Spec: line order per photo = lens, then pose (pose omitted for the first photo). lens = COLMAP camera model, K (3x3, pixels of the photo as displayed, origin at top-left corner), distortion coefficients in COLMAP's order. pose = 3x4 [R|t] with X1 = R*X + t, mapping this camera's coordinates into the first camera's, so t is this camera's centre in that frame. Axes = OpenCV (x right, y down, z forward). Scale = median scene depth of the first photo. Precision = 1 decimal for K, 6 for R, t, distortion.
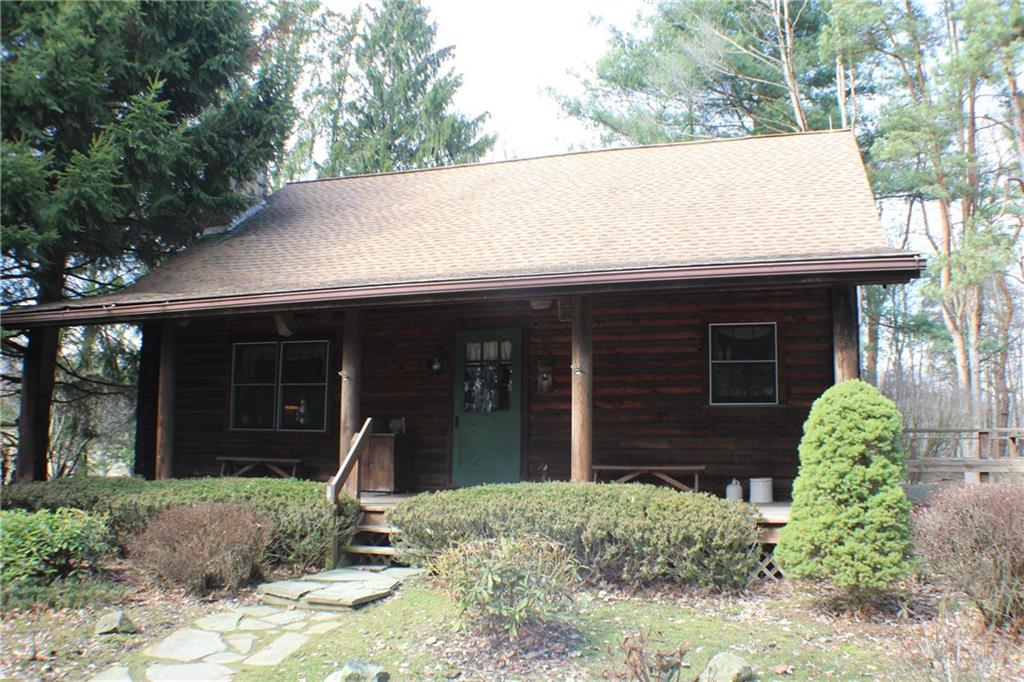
lens RADIAL K [[887.0, 0, 511.6], [0, 887.0, 369.1], [0, 0, 1]] dist [-0.212325, 0.097203]
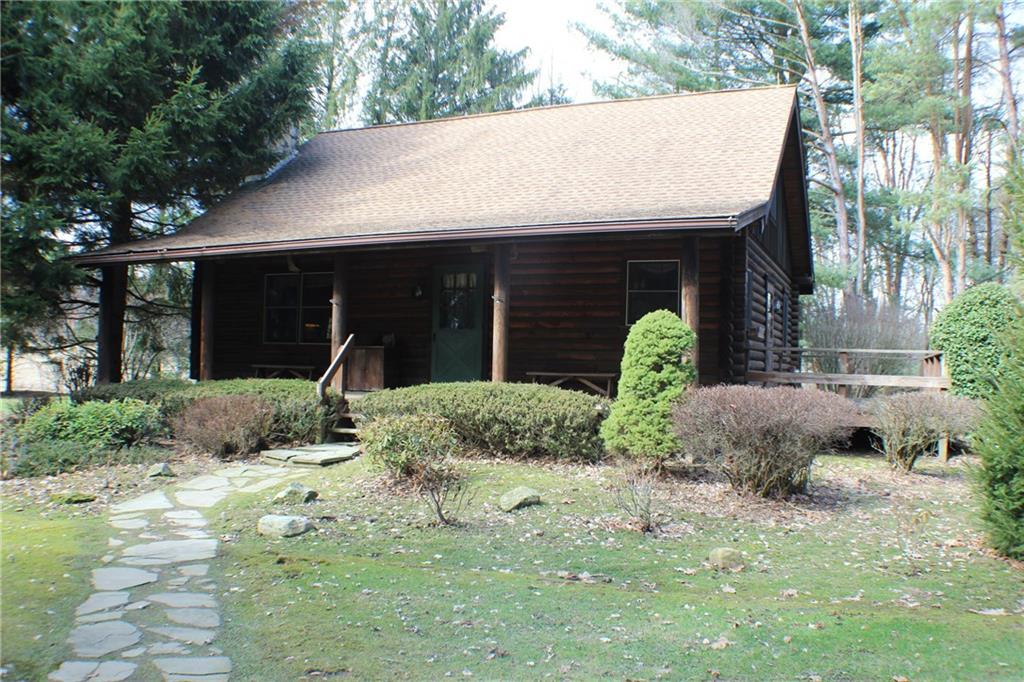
lens RADIAL K [[905.1, 0, 509.9], [0, 905.1, 378.5], [0, 0, 1]] dist [-0.202198, 0.095234]
pose [[0.995518, 0.012317, -0.093767, 0.179811], [-0.002441, 0.994498, 0.104724, -0.018288], [0.094541, -0.104026, 0.990071, -0.294146]]
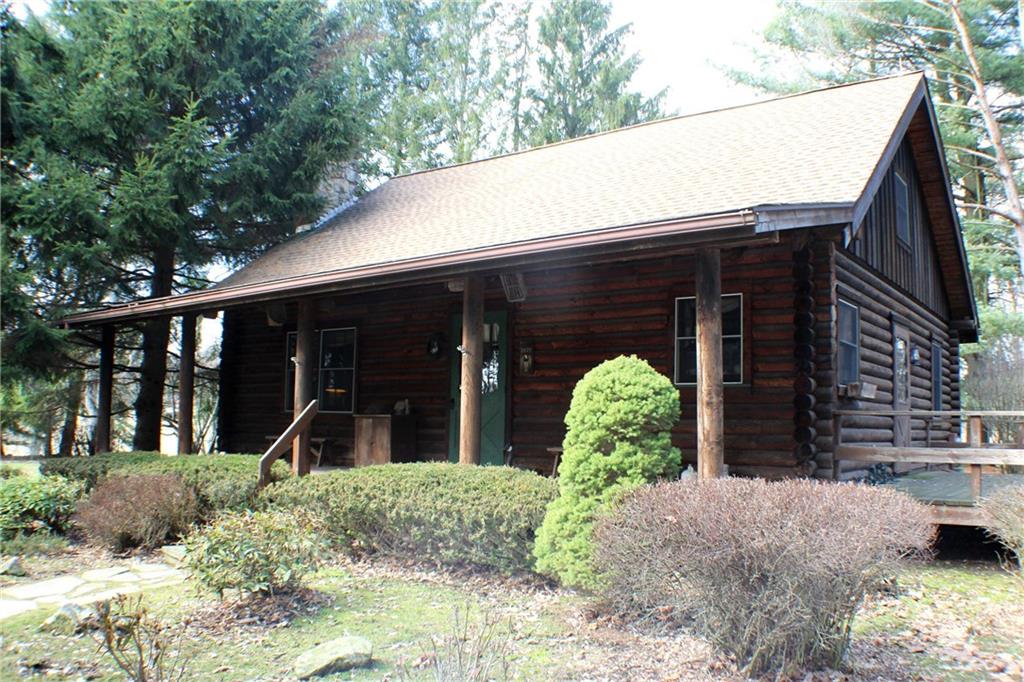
lens RADIAL K [[887.0, 0, 511.6], [0, 887.0, 369.1], [0, 0, 1]] dist [-0.212325, 0.097203]
pose [[0.945865, -0.014199, -0.324250, 0.359973], [0.020745, 0.999645, 0.016739, 0.004728], [0.323897, -0.022560, 0.945823, 0.059790]]
